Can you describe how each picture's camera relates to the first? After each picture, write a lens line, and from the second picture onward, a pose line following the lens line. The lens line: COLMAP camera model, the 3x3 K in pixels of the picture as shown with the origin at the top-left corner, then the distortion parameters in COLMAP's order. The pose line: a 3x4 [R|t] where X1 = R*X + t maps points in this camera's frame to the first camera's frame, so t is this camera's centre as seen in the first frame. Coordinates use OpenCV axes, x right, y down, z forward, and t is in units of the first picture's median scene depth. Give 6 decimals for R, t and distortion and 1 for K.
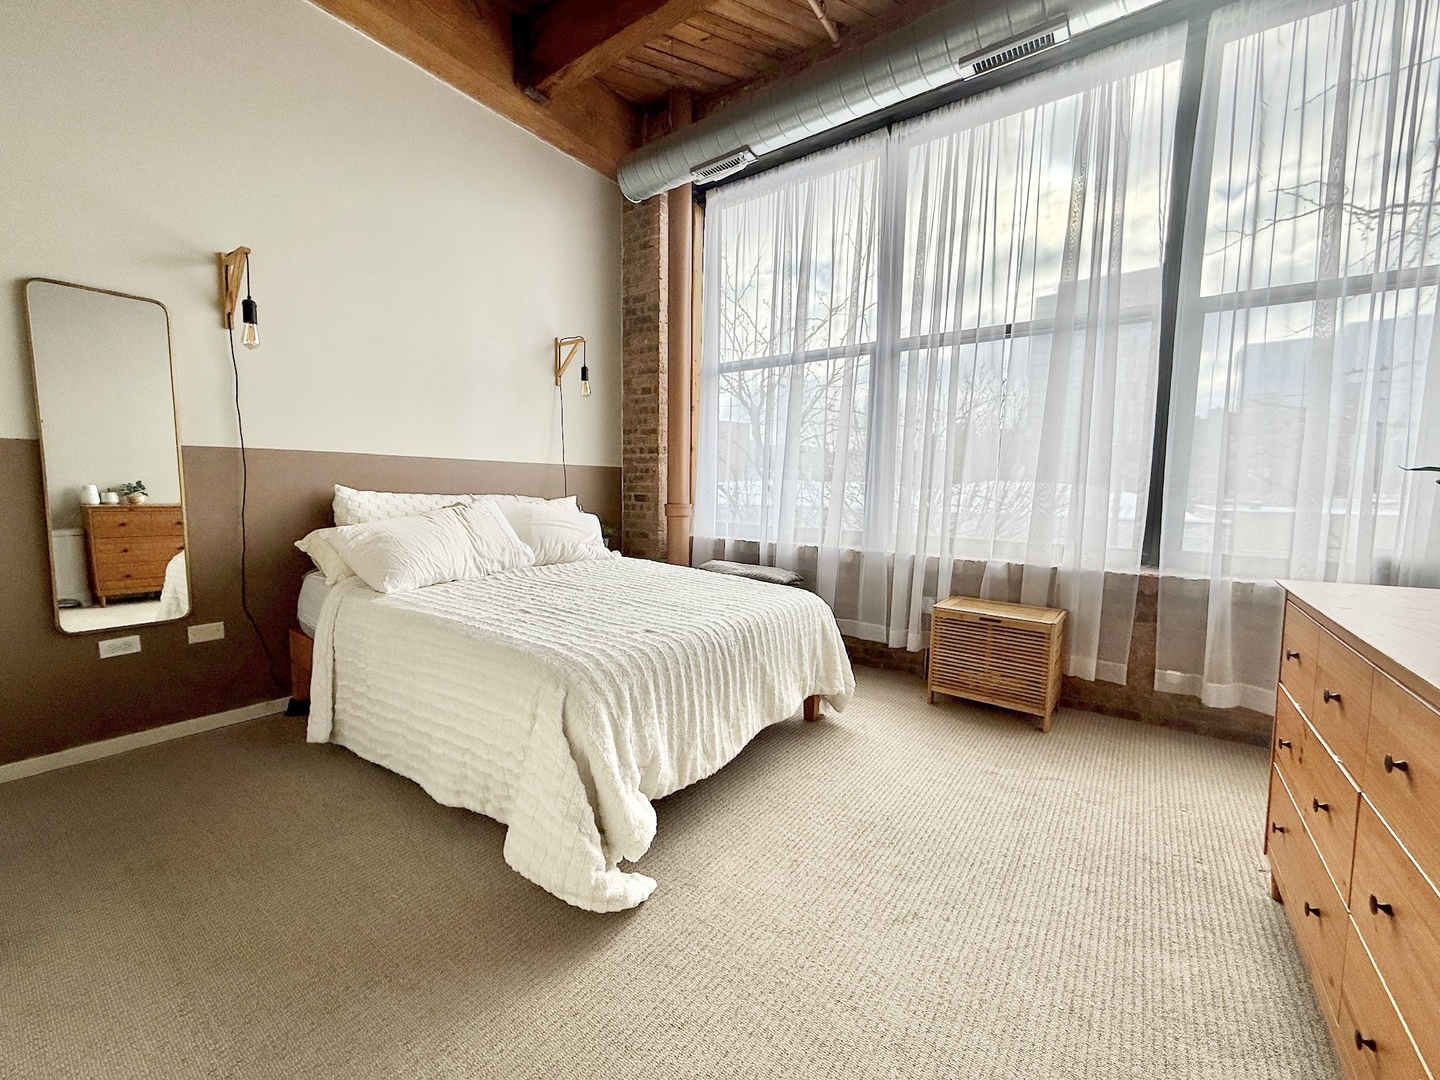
lens RADIAL K [[571.5, 0, 721.3], [0, 571.5, 540.7], [0, 0, 1]] dist [0.001241, -0.000455]
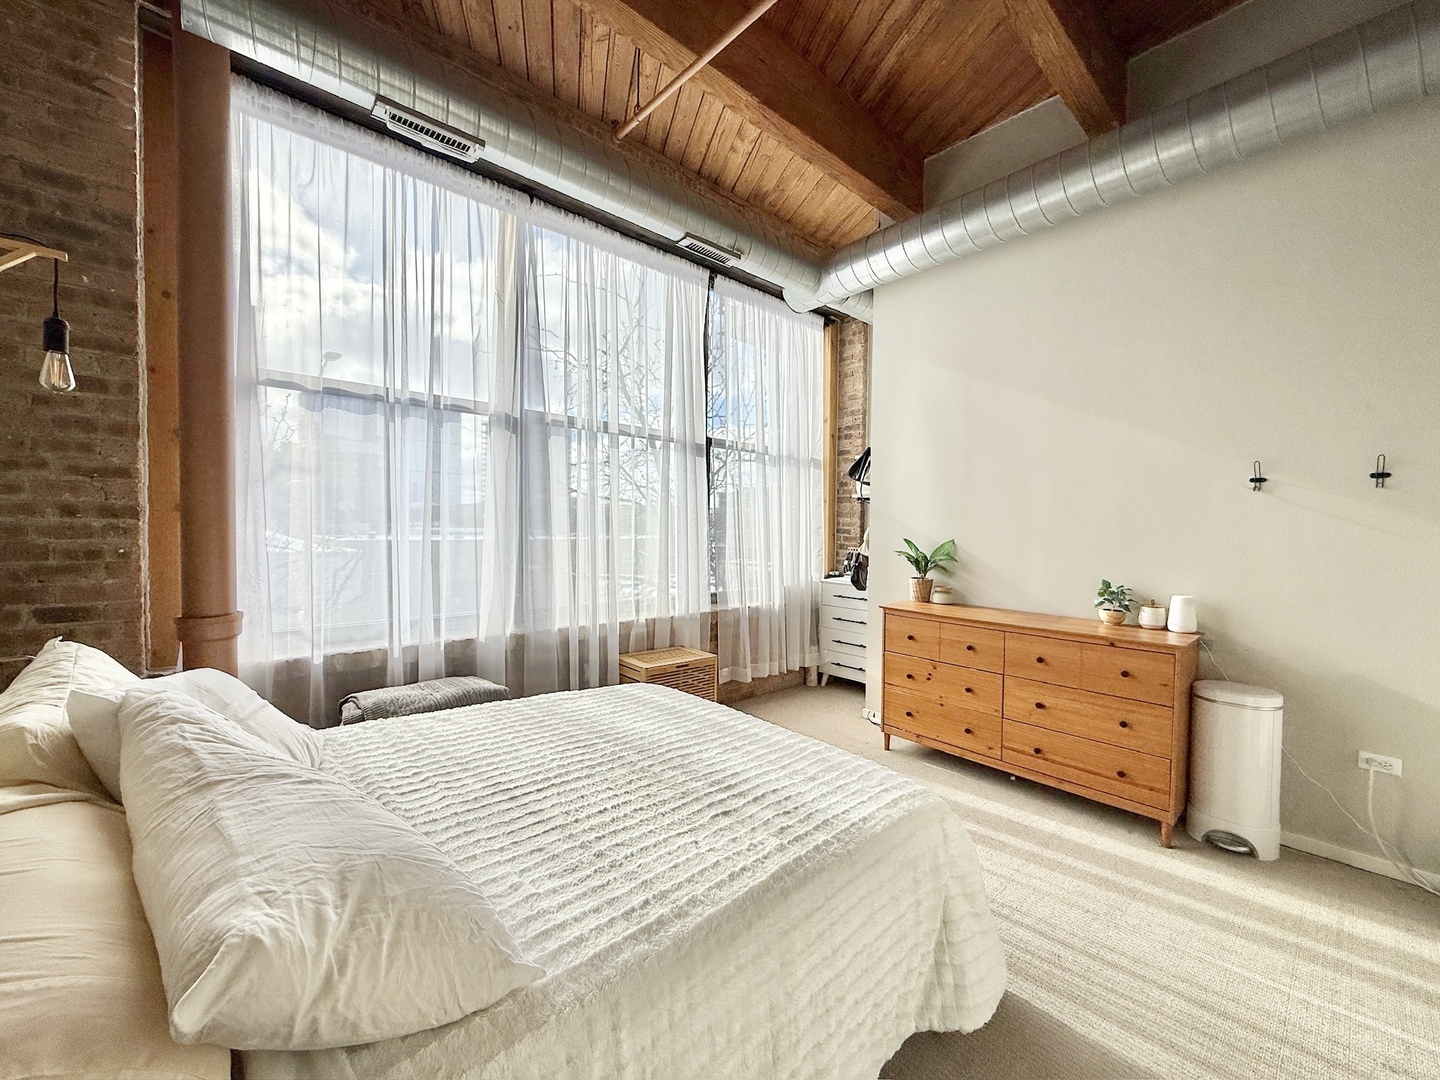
lens RADIAL K [[571.5, 0, 720.1], [0, 571.5, 536.9], [0, 0, 1]] dist [0.001241, -0.000455]
pose [[0.199758, -0.019852, 0.979644, -0.526863], [0.099356, 0.995052, -0.000095, -0.095022], [-0.974795, 0.097352, 0.200742, 0.458814]]
